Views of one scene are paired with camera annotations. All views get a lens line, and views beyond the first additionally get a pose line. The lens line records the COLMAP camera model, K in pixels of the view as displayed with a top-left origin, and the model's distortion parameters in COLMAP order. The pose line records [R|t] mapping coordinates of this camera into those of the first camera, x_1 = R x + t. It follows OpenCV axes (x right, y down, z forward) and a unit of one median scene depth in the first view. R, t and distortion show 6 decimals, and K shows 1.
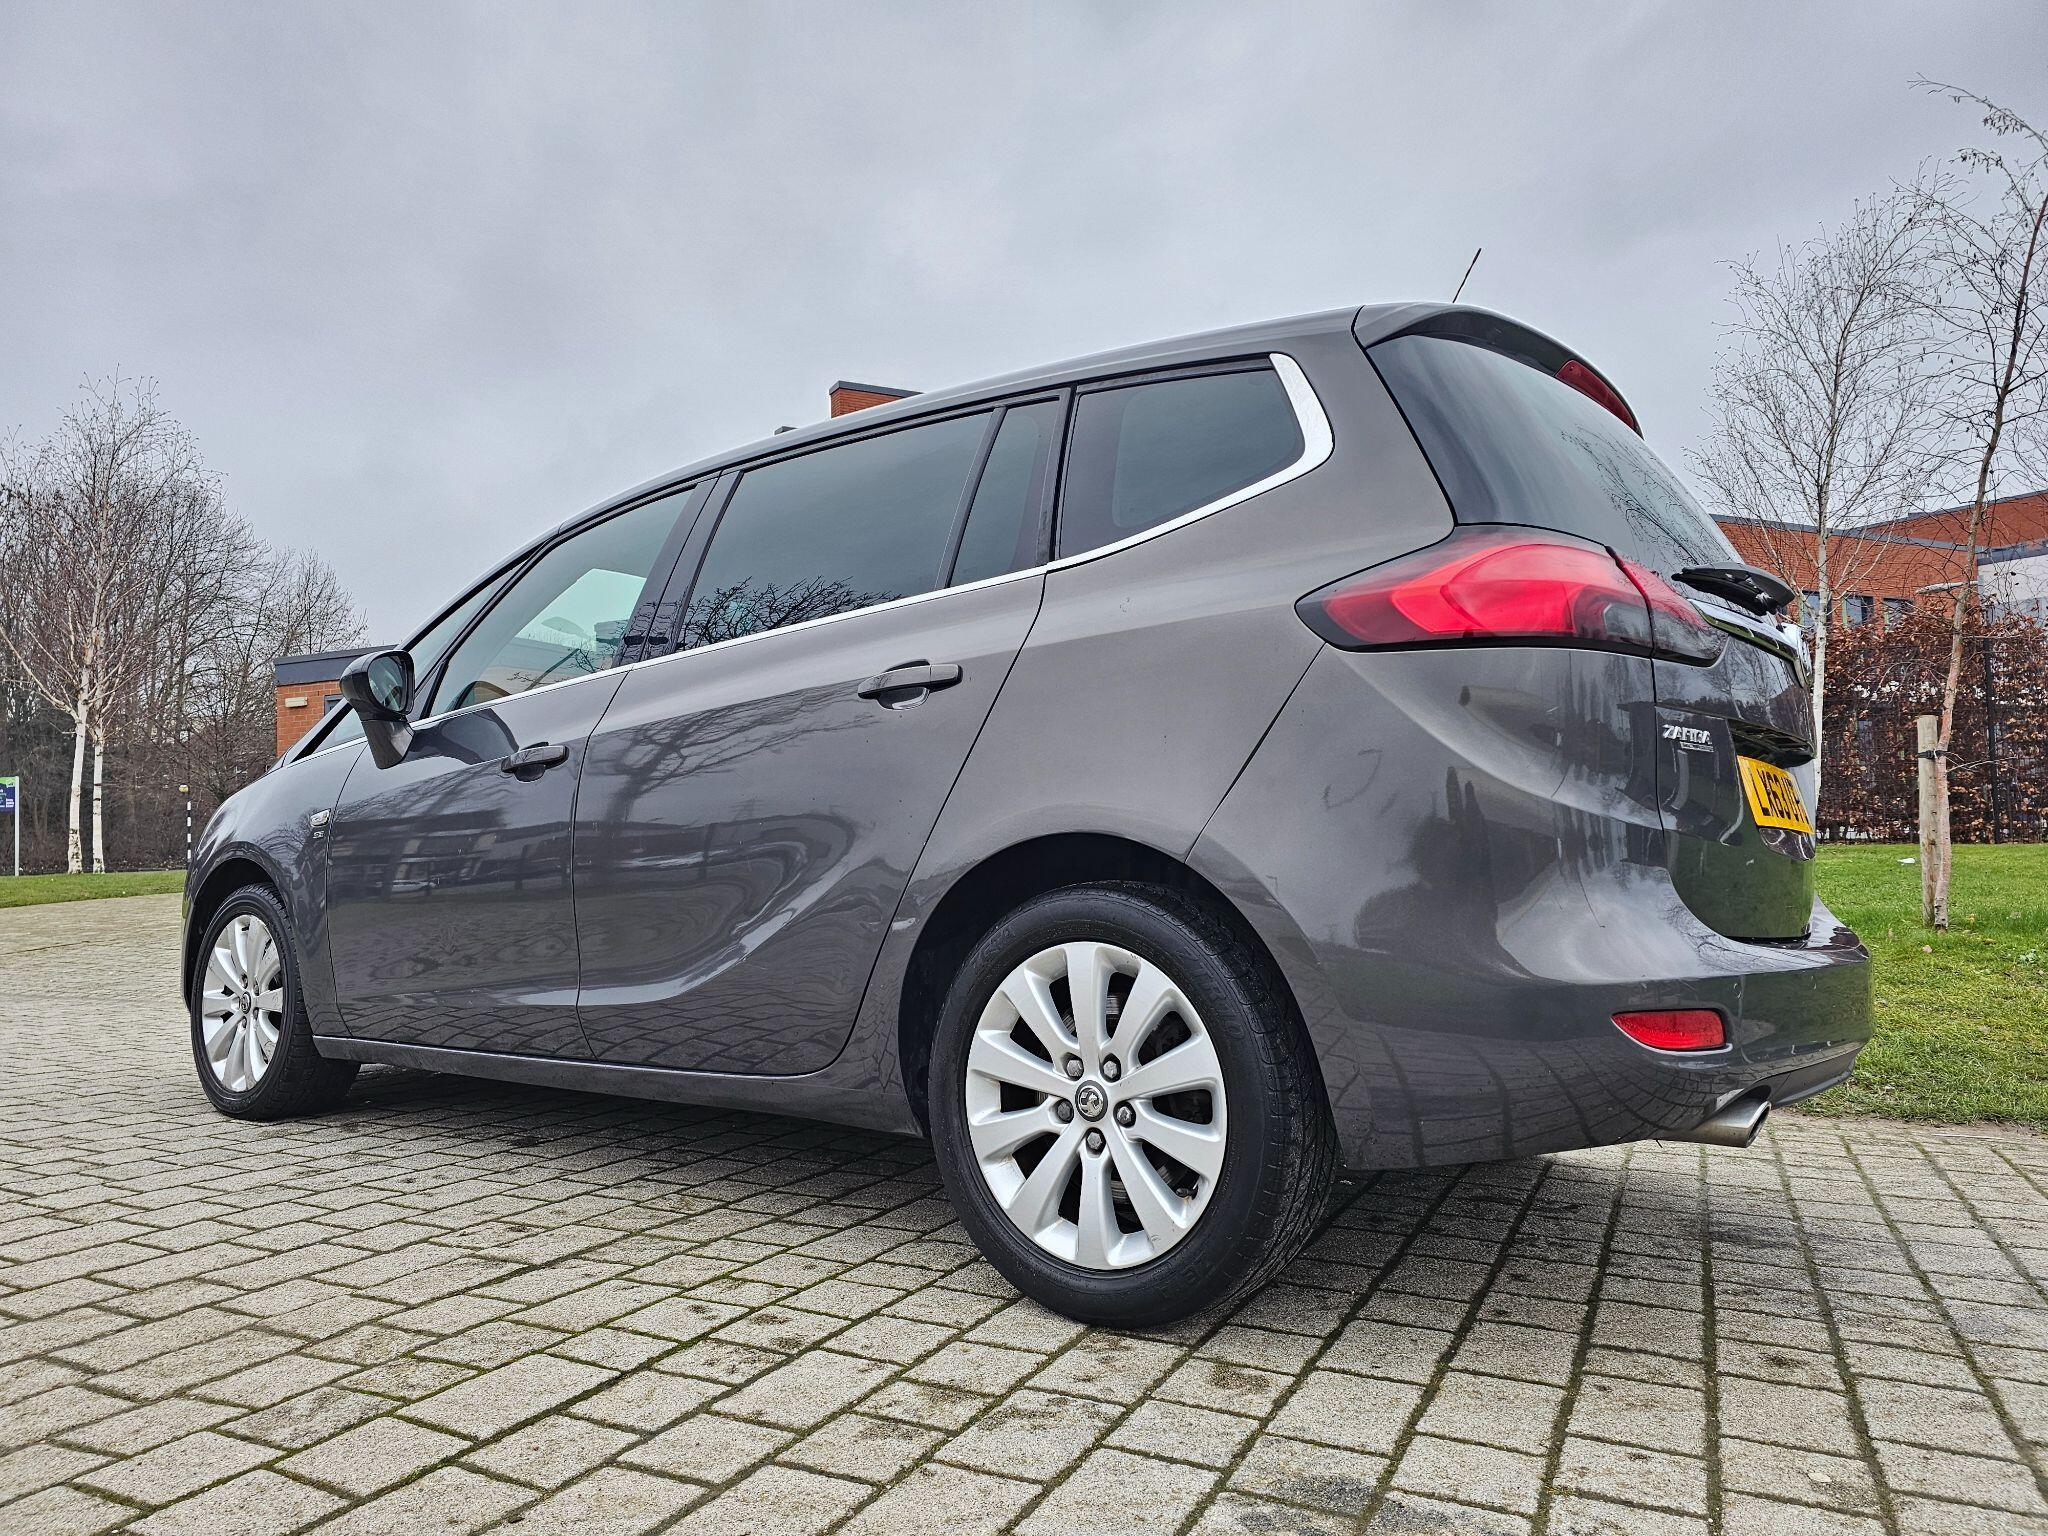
lens RADIAL K [[1365.6, 0, 1019.2], [0, 1365.6, 763.9], [0, 0, 1]] dist [0.052740, -0.038205]
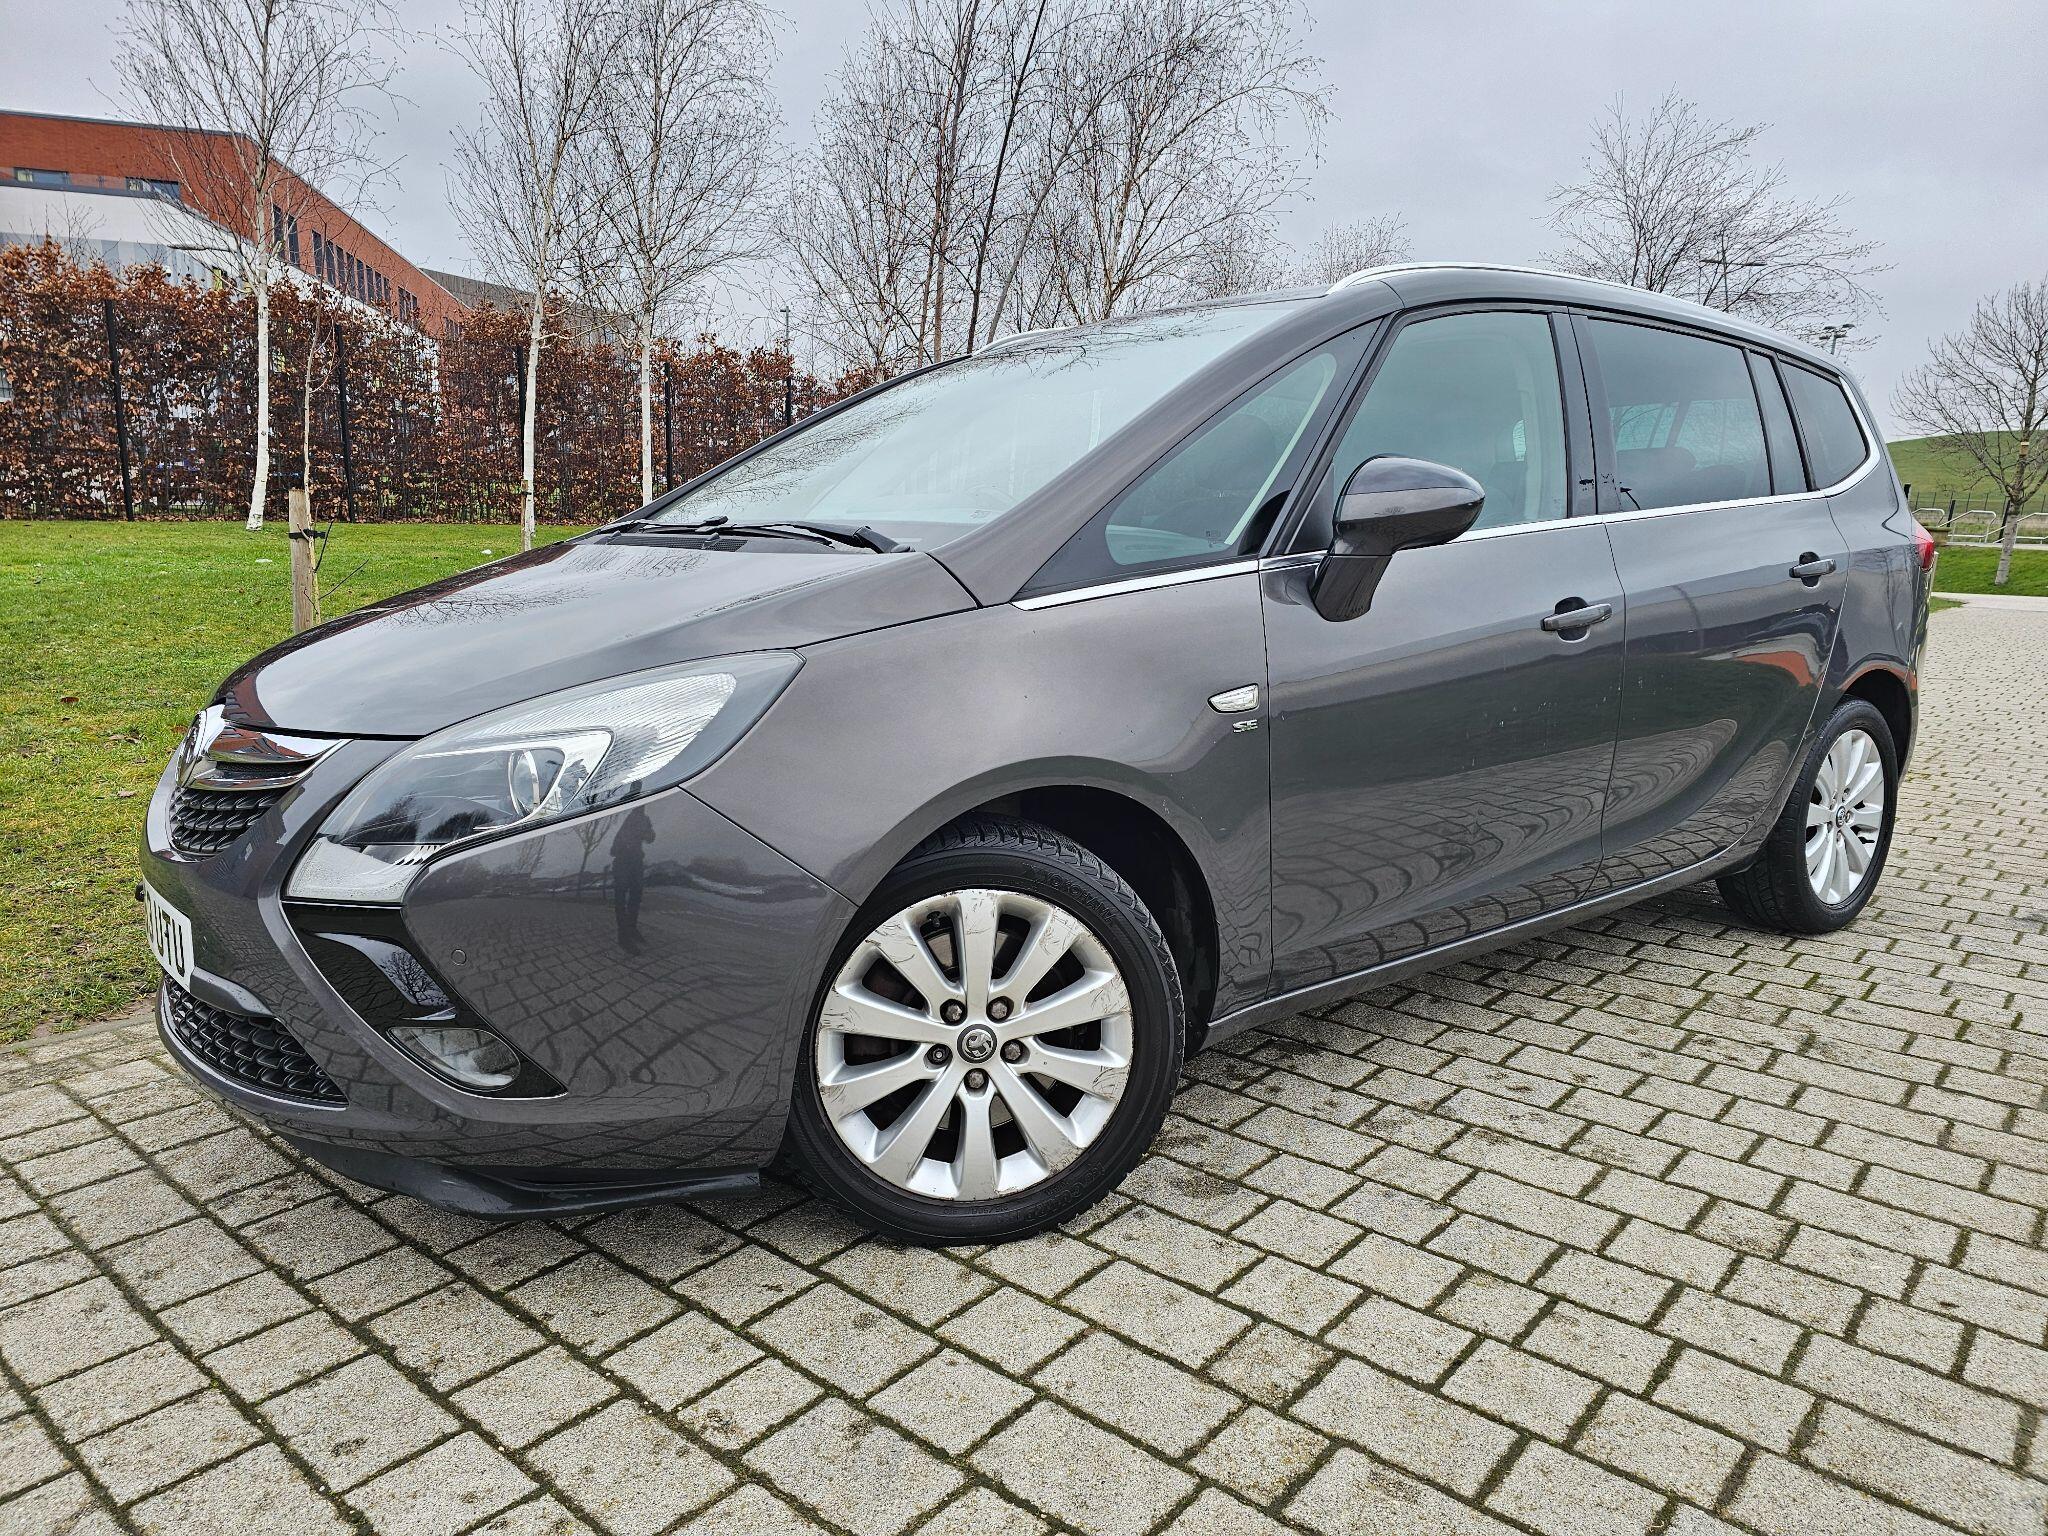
lens RADIAL K [[1365.6, 0, 1028.0], [0, 1365.6, 765.2], [0, 0, 1]] dist [0.052740, -0.038205]
pose [[0.243448, -0.163223, 0.956081, -1.950277], [-0.088740, 0.977855, 0.189536, -0.066777], [-0.965846, -0.130985, 0.223572, 1.651494]]
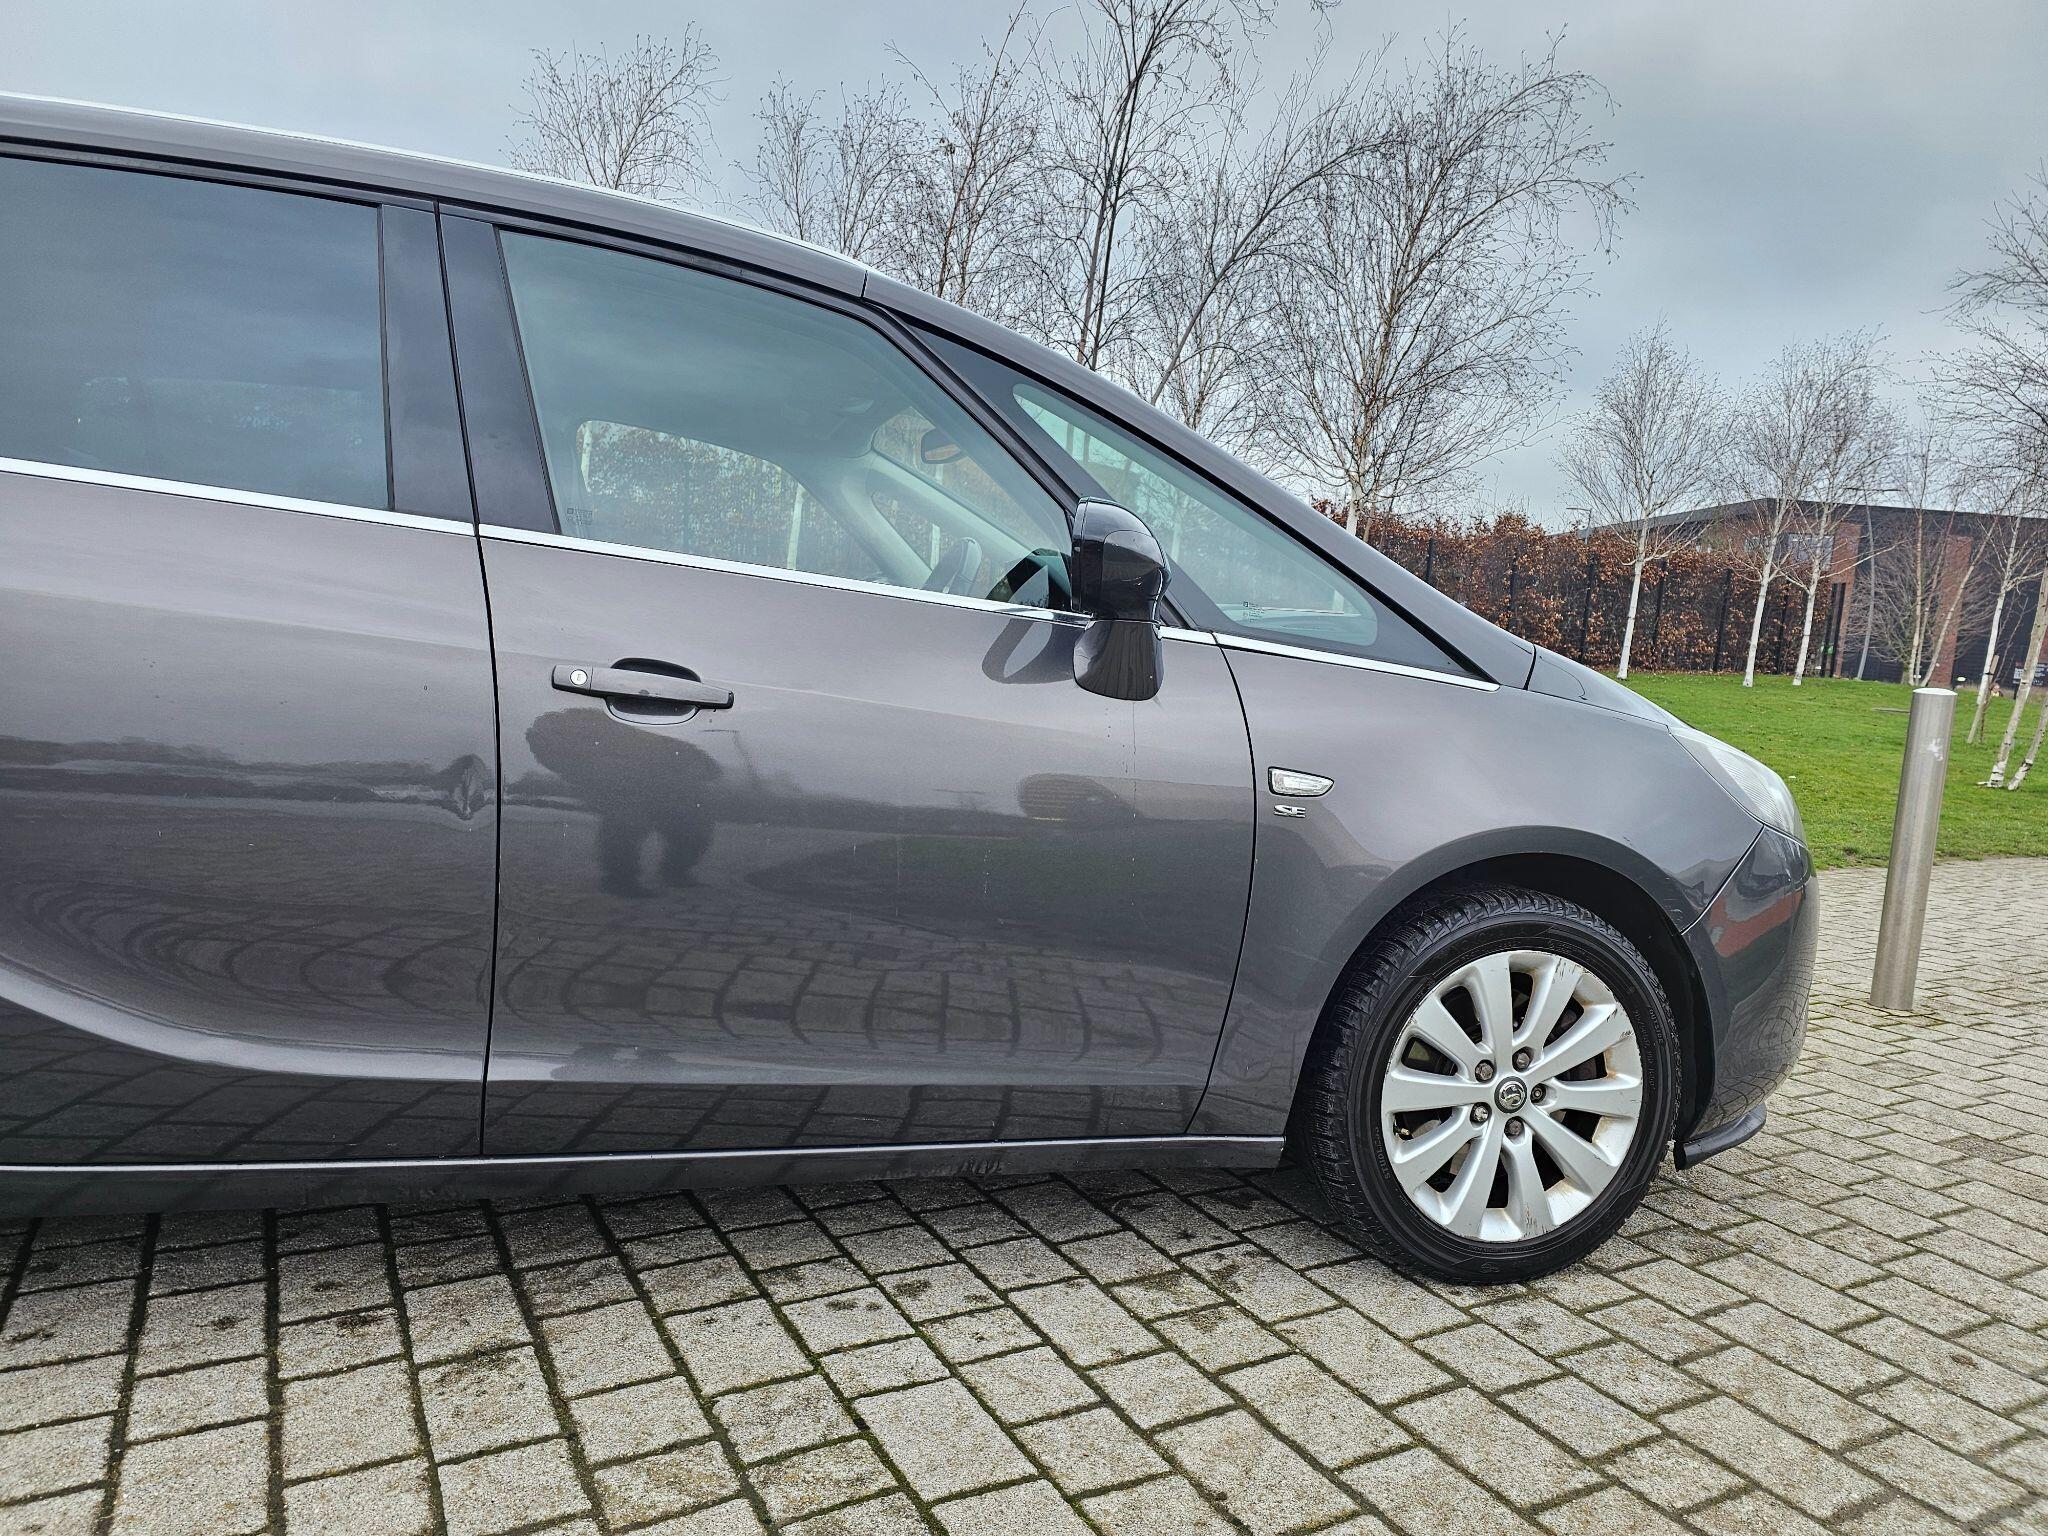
lens RADIAL K [[1365.6, 0, 1038.3], [0, 1365.6, 763.6], [0, 0, 1]] dist [0.052740, -0.038205]
pose [[0.566556, -0.039299, 0.823086, -0.956473], [-0.113221, 0.985676, 0.124995, -0.122465], [-0.816208, -0.164007, 0.553991, 0.416041]]
